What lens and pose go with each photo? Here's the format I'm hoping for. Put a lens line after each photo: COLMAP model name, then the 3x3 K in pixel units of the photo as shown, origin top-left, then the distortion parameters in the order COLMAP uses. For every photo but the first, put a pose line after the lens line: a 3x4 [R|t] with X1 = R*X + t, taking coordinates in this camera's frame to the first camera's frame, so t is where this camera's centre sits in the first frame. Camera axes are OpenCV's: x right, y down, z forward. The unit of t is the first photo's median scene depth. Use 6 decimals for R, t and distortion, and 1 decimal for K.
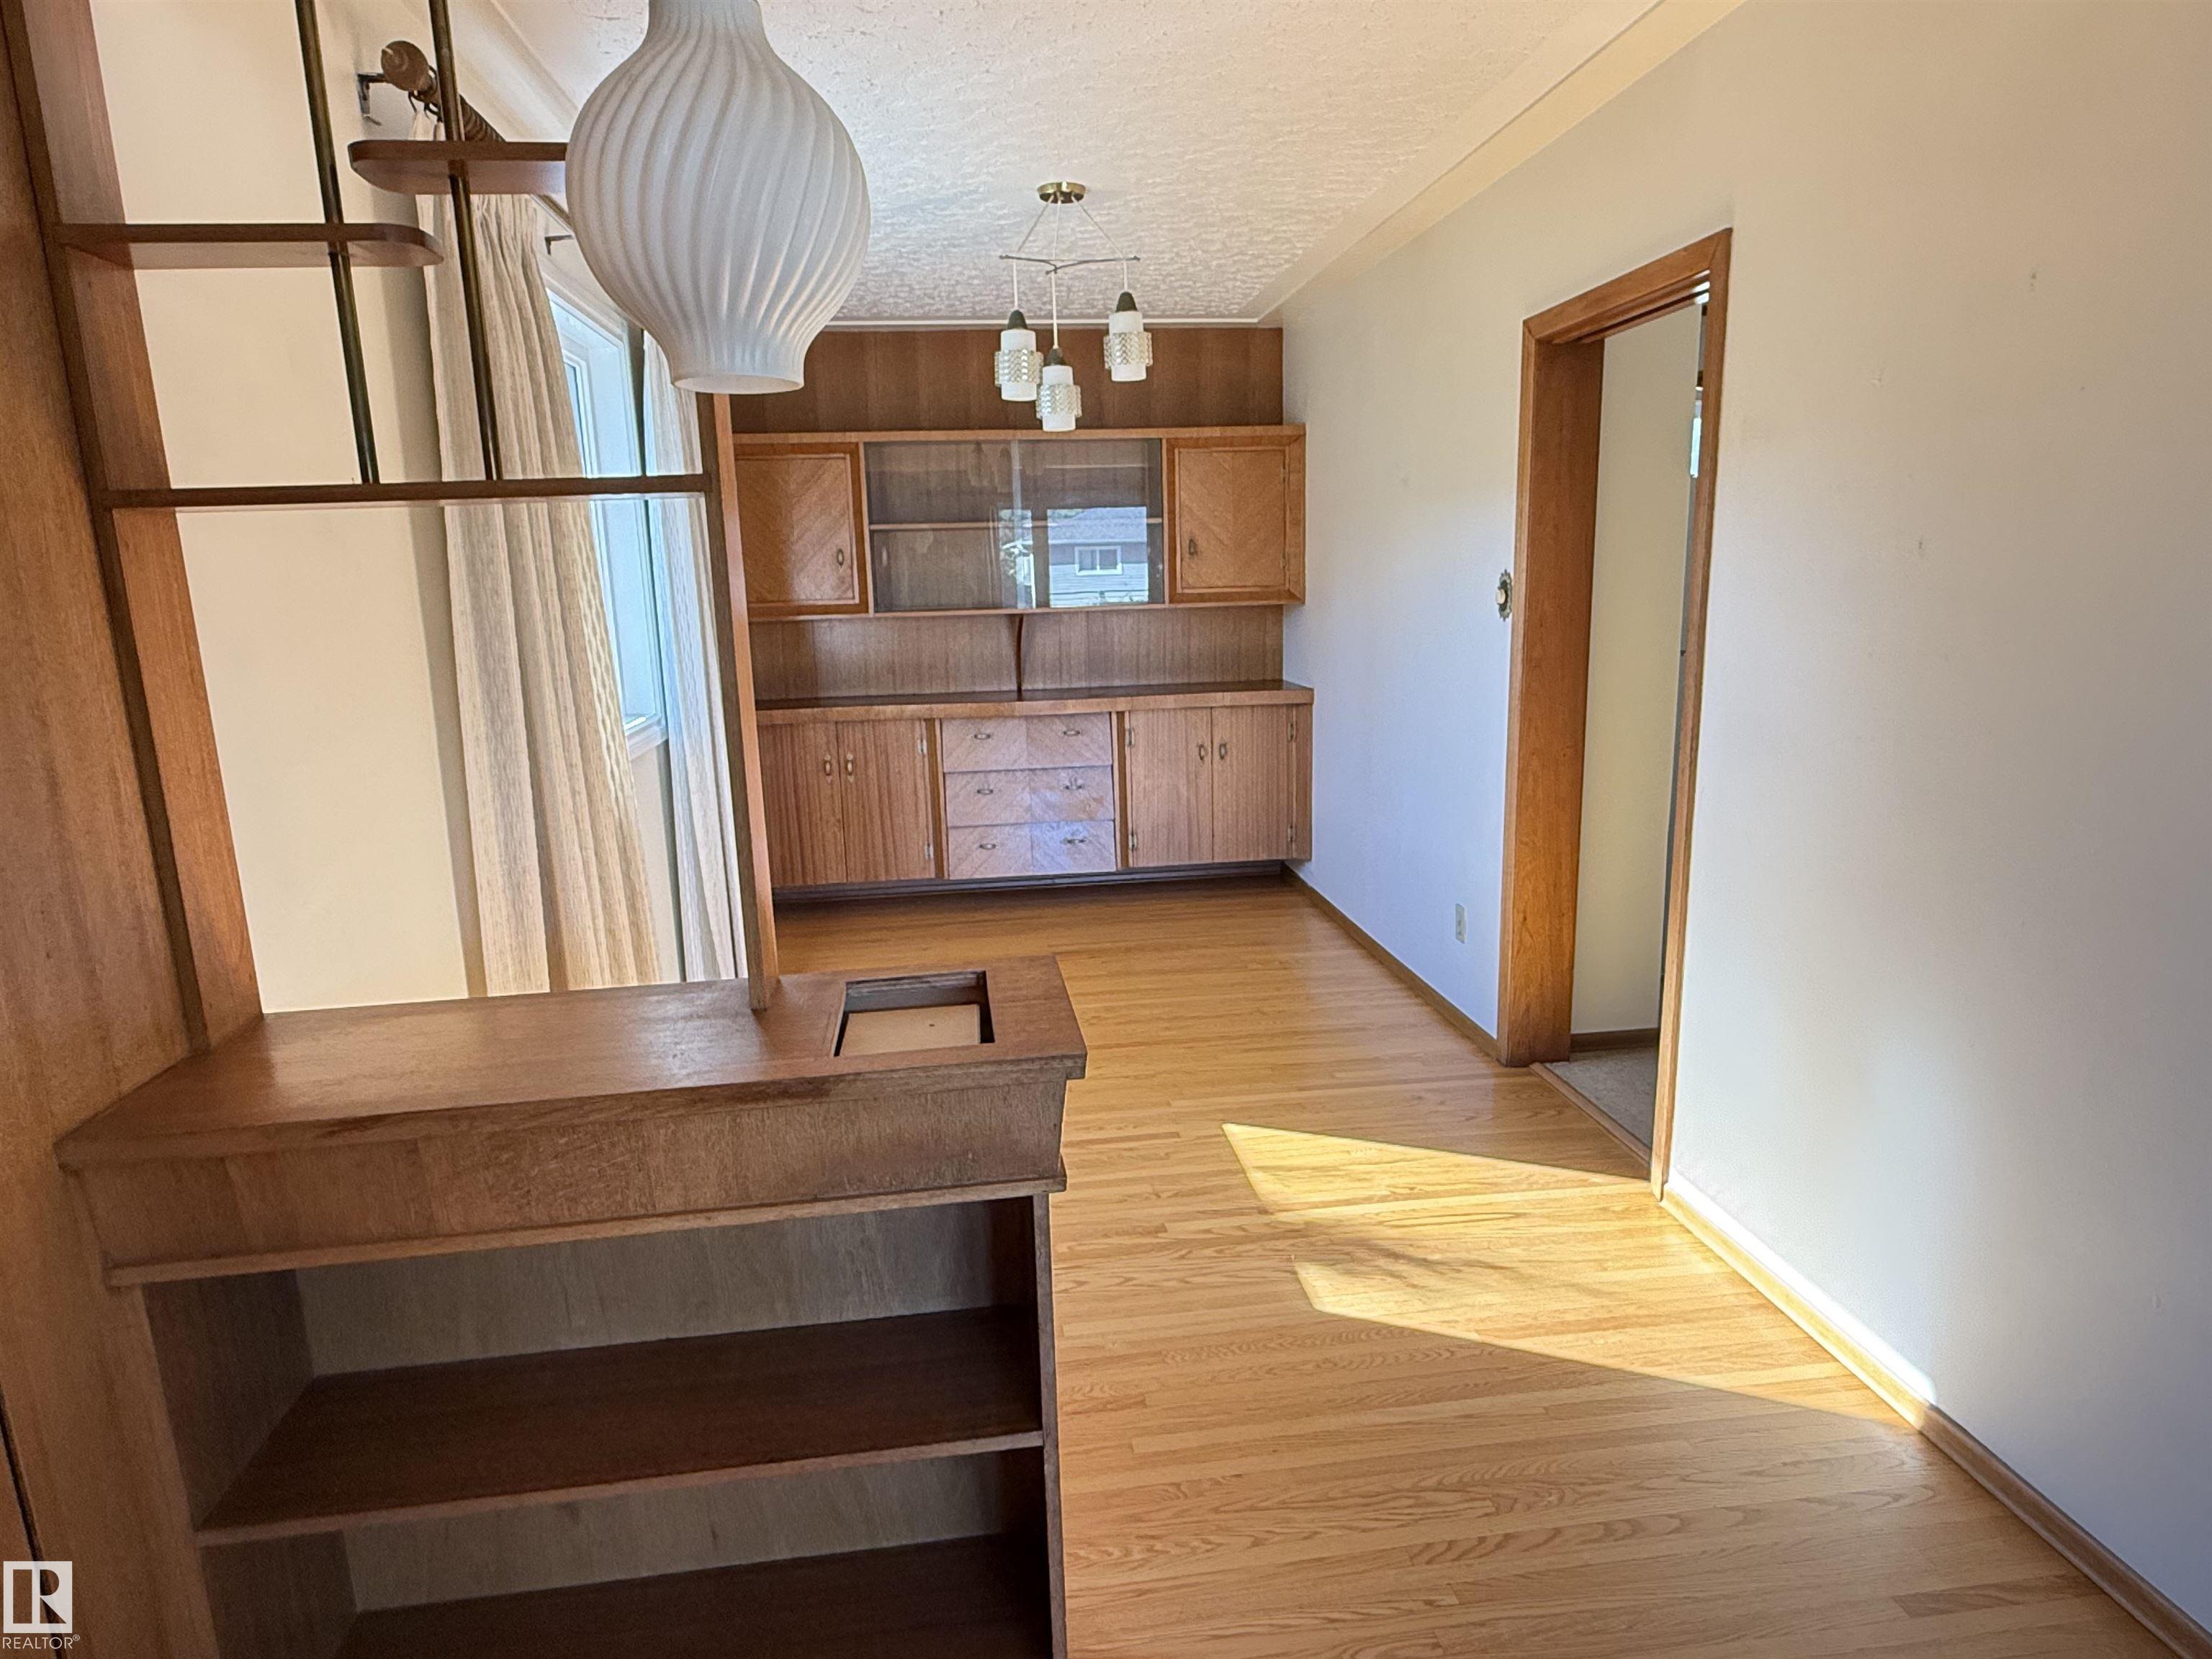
lens RADIAL K [[1254.6, 0, 1096.6], [0, 1254.6, 828.0], [0, 0, 1]] dist [-0.004338, 0.000088]
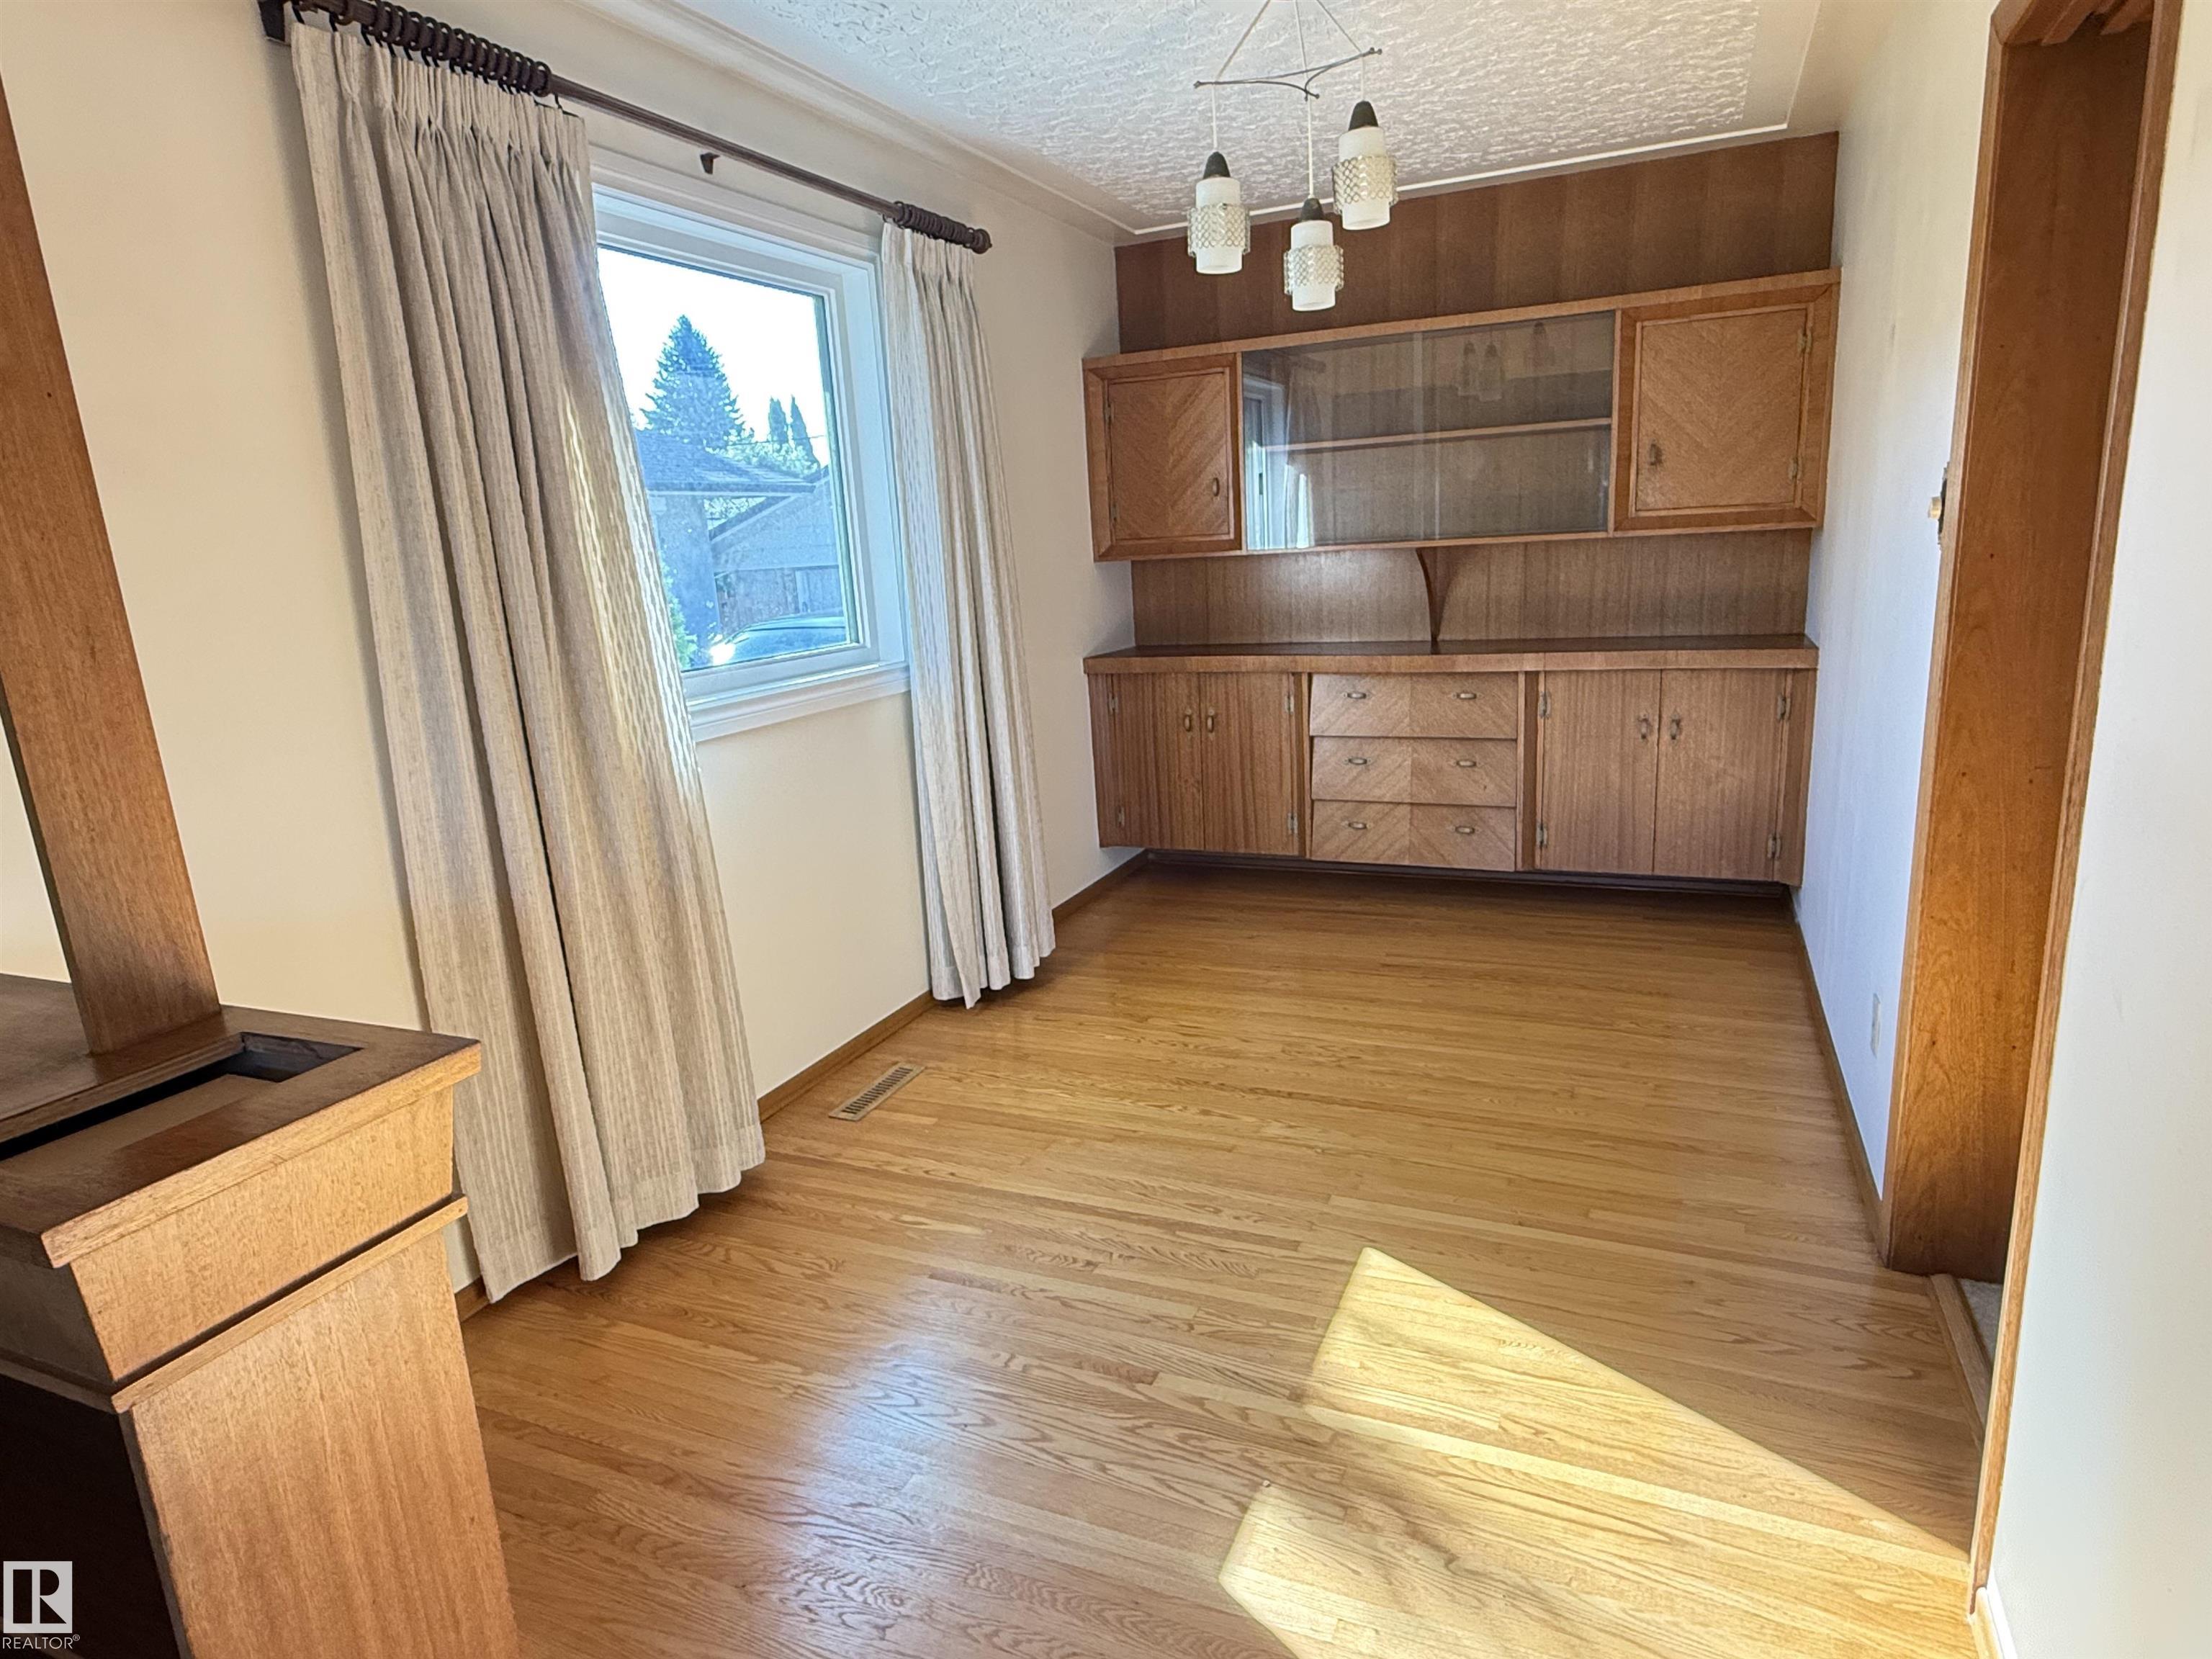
lens RADIAL K [[1254.6, 0, 1107.1], [0, 1254.6, 833.4], [0, 0, 1]] dist [-0.004338, 0.000088]
pose [[0.857589, 0.098837, -0.504750, 0.200424], [-0.072086, 0.994774, 0.072313, -0.029829], [0.509259, -0.025630, 0.860232, 0.187340]]
